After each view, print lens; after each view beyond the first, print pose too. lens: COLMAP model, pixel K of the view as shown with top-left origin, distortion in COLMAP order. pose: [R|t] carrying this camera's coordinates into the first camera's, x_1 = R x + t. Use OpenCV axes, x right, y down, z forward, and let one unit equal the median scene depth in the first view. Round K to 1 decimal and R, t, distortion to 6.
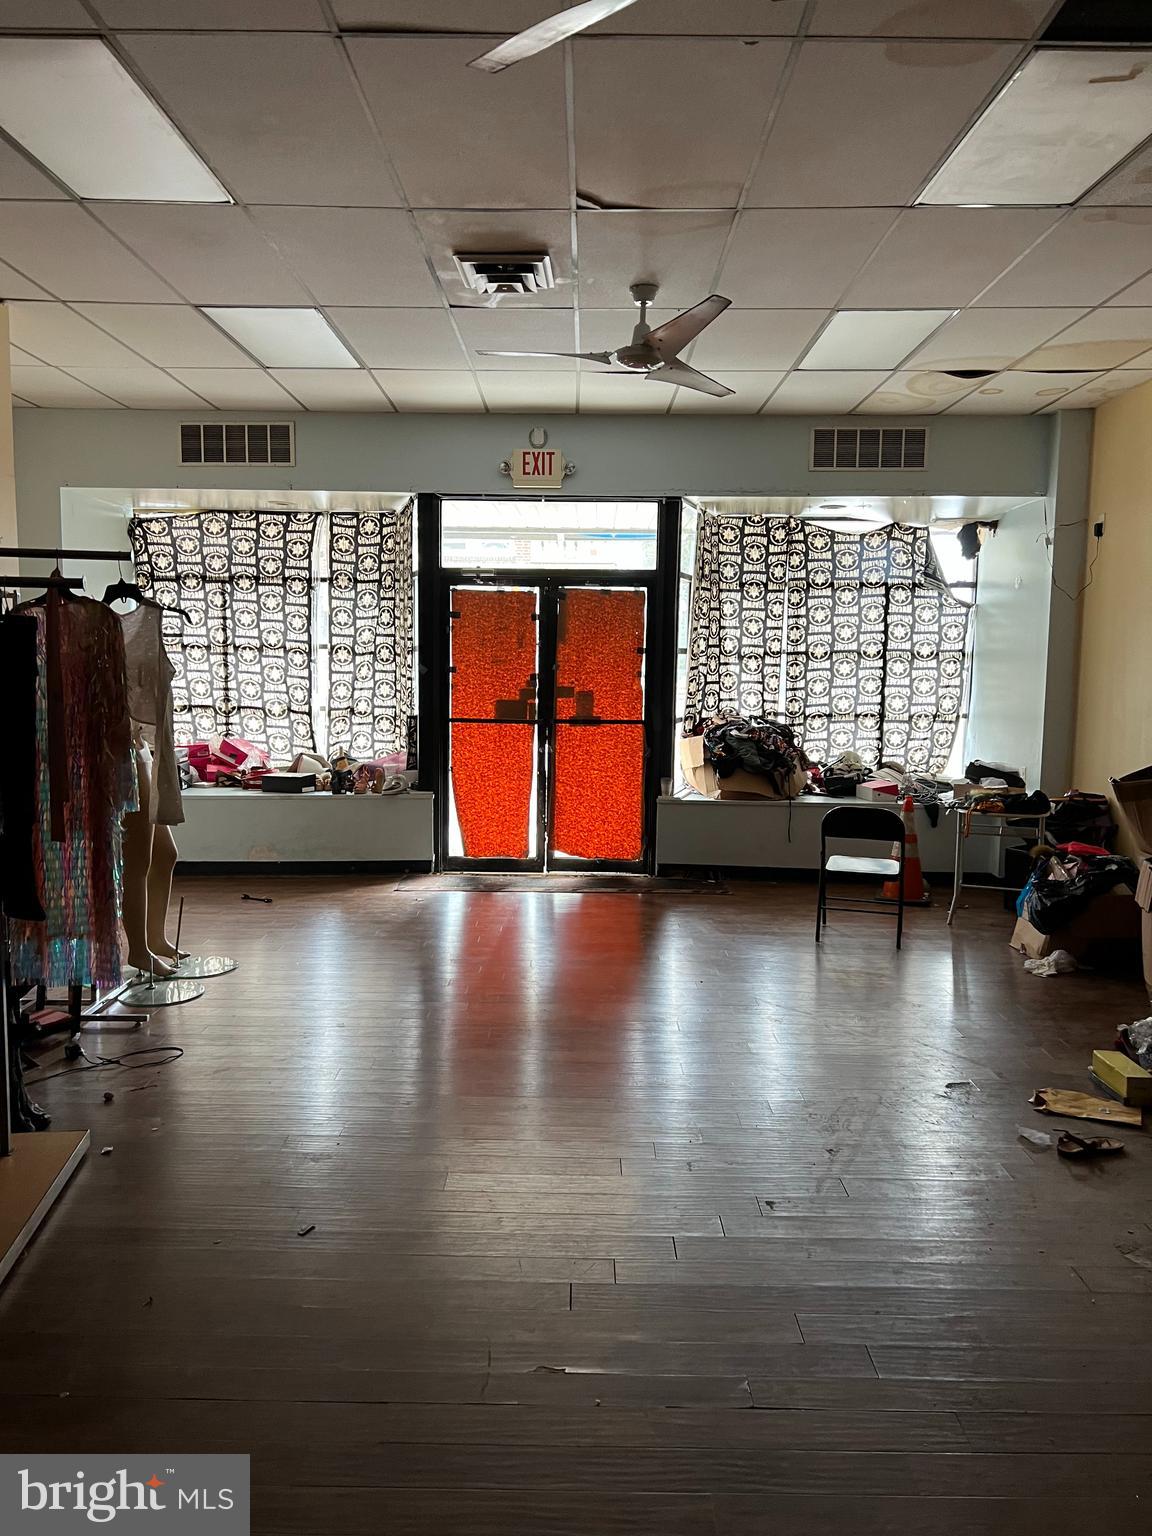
lens RADIAL K [[1142.3, 0, 569.3], [0, 1142.3, 767.5], [0, 0, 1]] dist [0.001123, -0.009441]
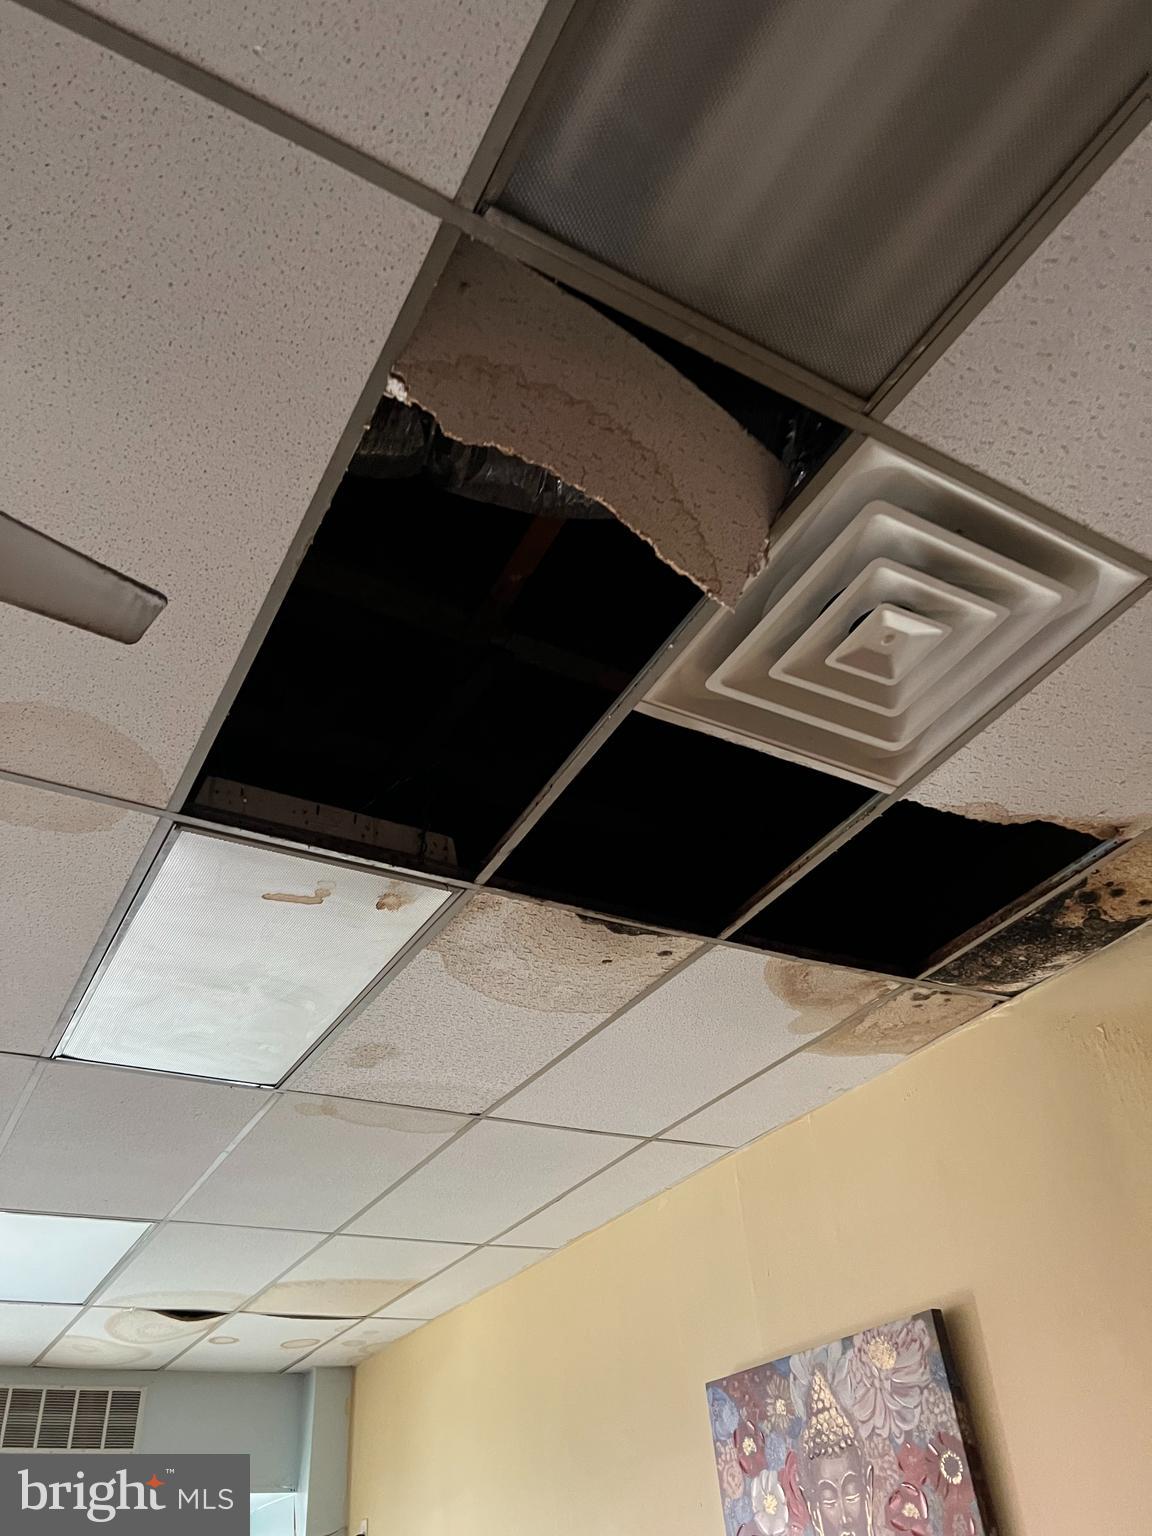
lens RADIAL K [[1142.3, 0, 571.9], [0, 1142.3, 763.9], [0, 0, 1]] dist [0.001123, -0.009441]
pose [[0.853142, 0.262657, 0.450734, 0.149603], [0.127833, 0.732408, -0.668758, -0.087194], [-0.505775, 0.628164, 0.591272, 0.230911]]
